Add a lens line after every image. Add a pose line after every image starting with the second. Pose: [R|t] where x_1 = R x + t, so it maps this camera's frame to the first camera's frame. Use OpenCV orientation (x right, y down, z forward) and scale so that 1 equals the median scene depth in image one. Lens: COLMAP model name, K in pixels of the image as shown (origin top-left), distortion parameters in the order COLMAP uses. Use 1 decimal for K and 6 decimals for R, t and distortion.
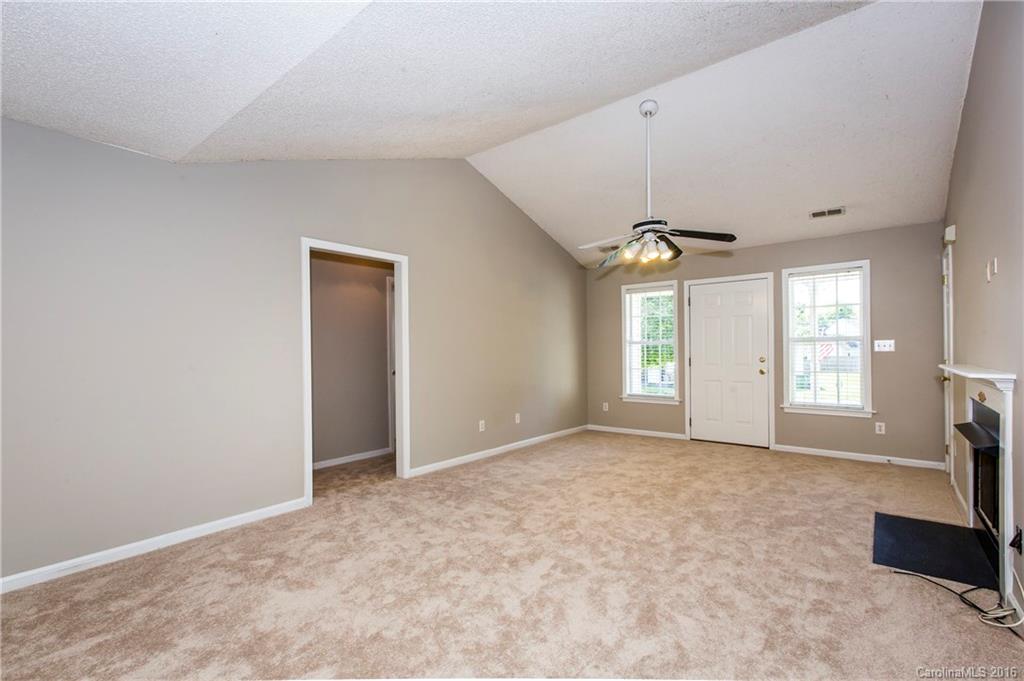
lens RADIAL K [[459.5, 0, 511.5], [0, 459.5, 347.2], [0, 0, 1]] dist [0.002438, -0.001202]
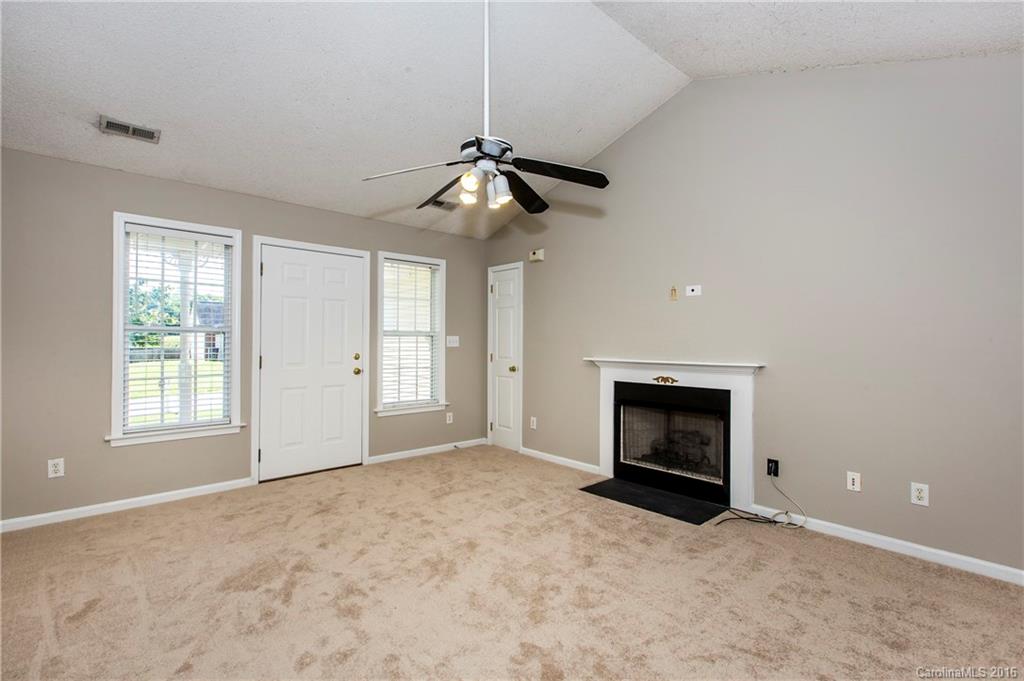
lens RADIAL K [[459.5, 0, 513.7], [0, 459.5, 339.3], [0, 0, 1]] dist [0.002438, -0.001202]
pose [[0.163957, 0.019833, 0.986268, -0.214668], [-0.009964, 0.999780, -0.018448, 0.009764], [-0.986417, -0.006803, 0.164118, 0.611096]]
